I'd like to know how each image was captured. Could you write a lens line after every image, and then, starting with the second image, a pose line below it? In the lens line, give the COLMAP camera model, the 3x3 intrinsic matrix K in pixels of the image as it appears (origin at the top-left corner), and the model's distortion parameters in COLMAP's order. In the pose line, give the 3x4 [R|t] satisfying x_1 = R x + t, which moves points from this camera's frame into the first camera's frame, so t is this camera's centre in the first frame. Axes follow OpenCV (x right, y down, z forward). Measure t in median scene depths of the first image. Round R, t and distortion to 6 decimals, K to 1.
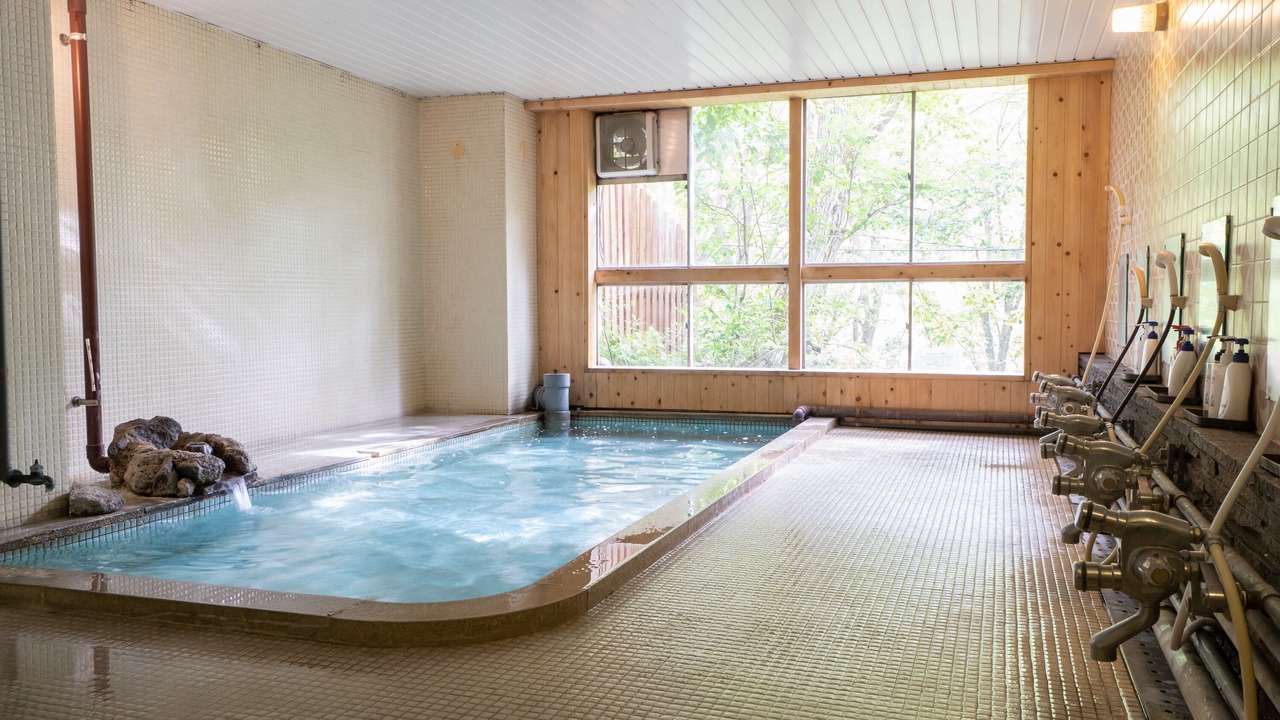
lens RADIAL K [[1034.9, 0, 640.0], [0, 1034.9, 360.0], [0, 0, 1]] dist [0.009798, 0.000479]
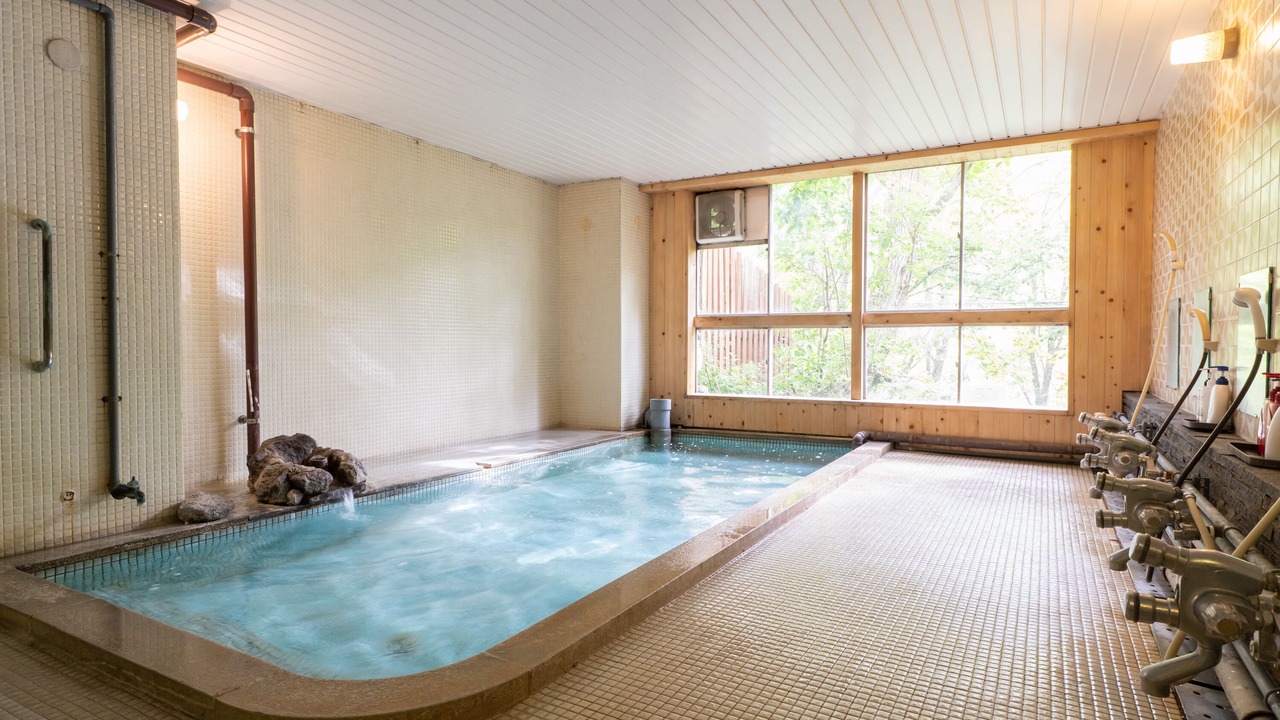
lens RADIAL K [[698.6, 0, 644.2], [0, 698.6, 362.0], [0, 0, 1]] dist [-0.000077, 0.001271]
pose [[0.982792, 0.010017, -0.184442, 0.059827], [-0.015114, 0.999541, -0.026246, -0.009839], [0.184094, 0.028582, 0.982493, 0.172601]]
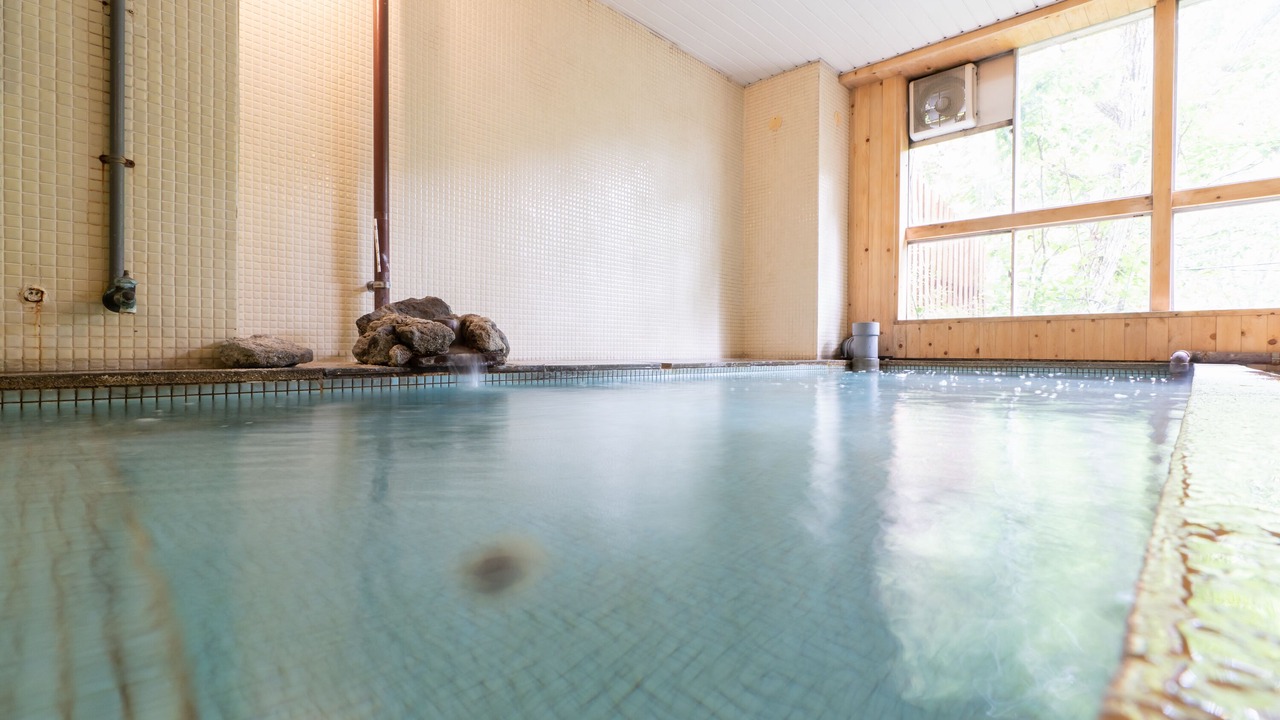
lens RADIAL K [[582.7, 0, 646.0], [0, 582.7, 355.1], [0, 0, 1]] dist [-0.001609, 0.000125]
pose [[0.911596, 0.014357, -0.410836, -0.043448], [-0.032707, 0.998755, -0.037671, 0.080455], [0.409784, 0.047778, 0.910931, 0.398742]]
